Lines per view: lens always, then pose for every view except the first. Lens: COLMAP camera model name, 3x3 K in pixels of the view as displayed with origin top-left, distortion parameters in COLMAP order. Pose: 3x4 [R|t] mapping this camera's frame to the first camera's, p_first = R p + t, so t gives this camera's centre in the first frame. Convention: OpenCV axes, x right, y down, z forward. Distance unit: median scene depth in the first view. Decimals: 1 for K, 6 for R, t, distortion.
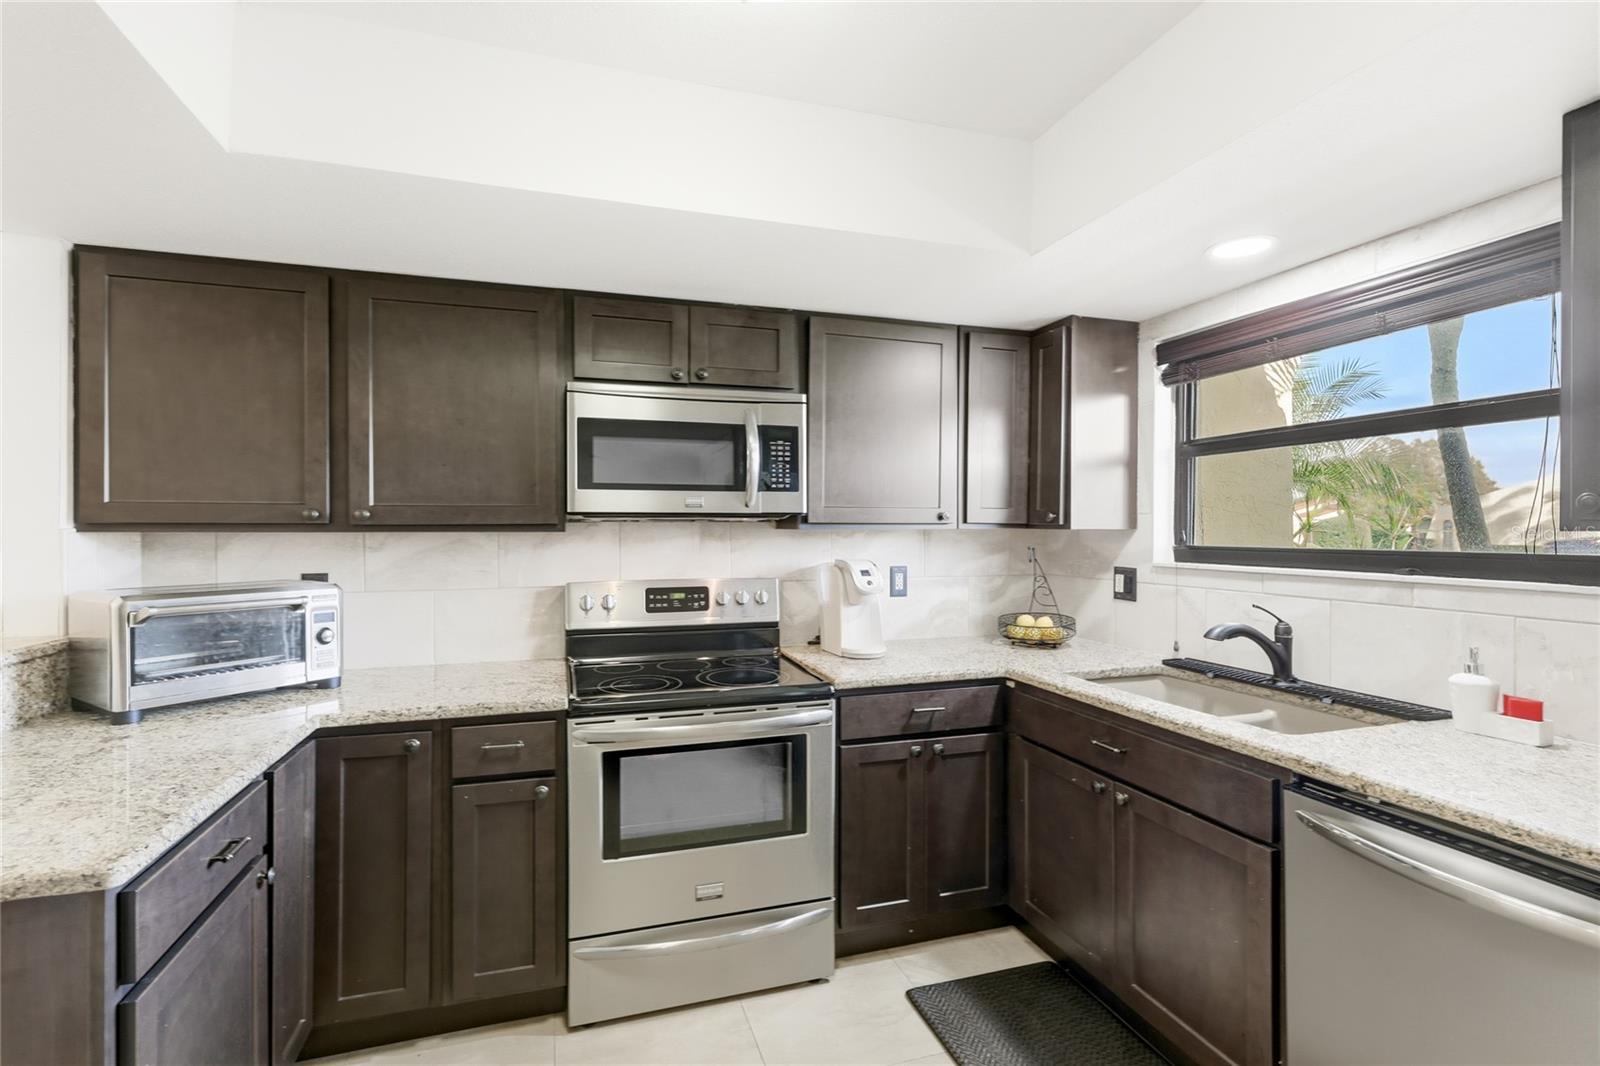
lens RADIAL K [[726.8, 0, 804.6], [0, 726.8, 530.7], [0, 0, 1]] dist [-0.001586, 0.000440]
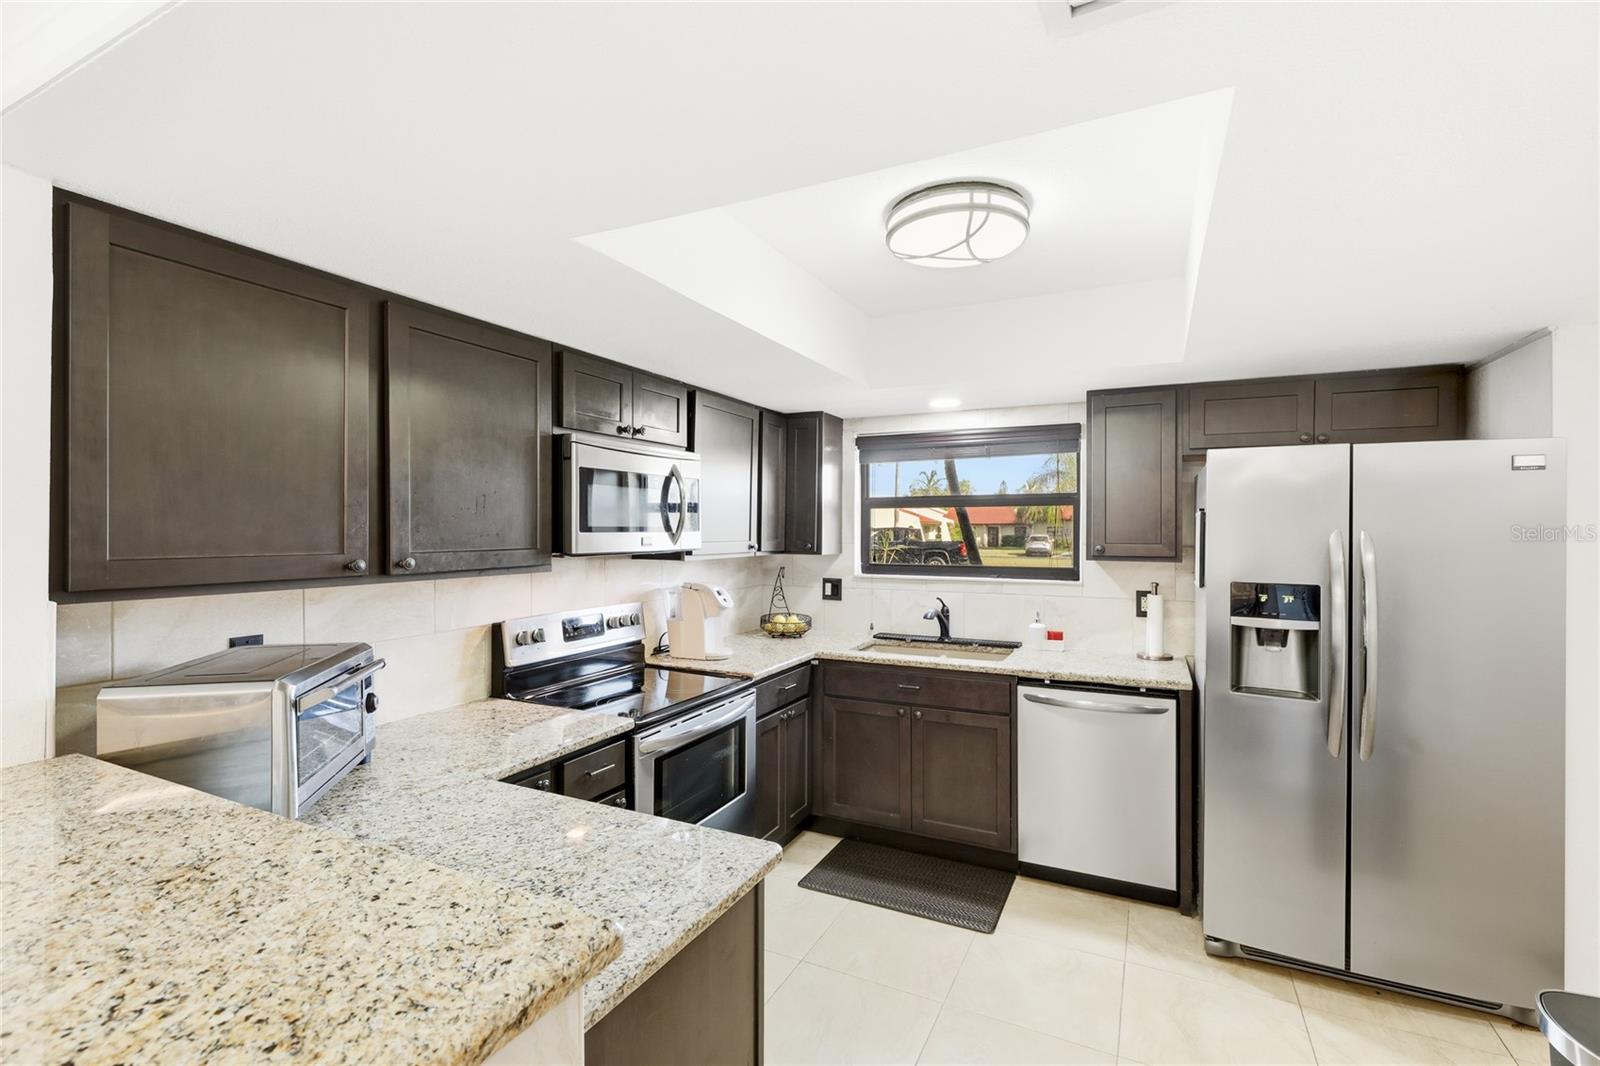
lens RADIAL K [[718.3, 0, 797.6], [0, 718.3, 525.3], [0, 0, 1]] dist [-0.005339, 0.000014]
pose [[0.689986, 0.007232, 0.723787, -0.794541], [-0.001628, 0.999963, -0.008439, -0.054241], [-0.723821, 0.004645, 0.689972, 0.019540]]
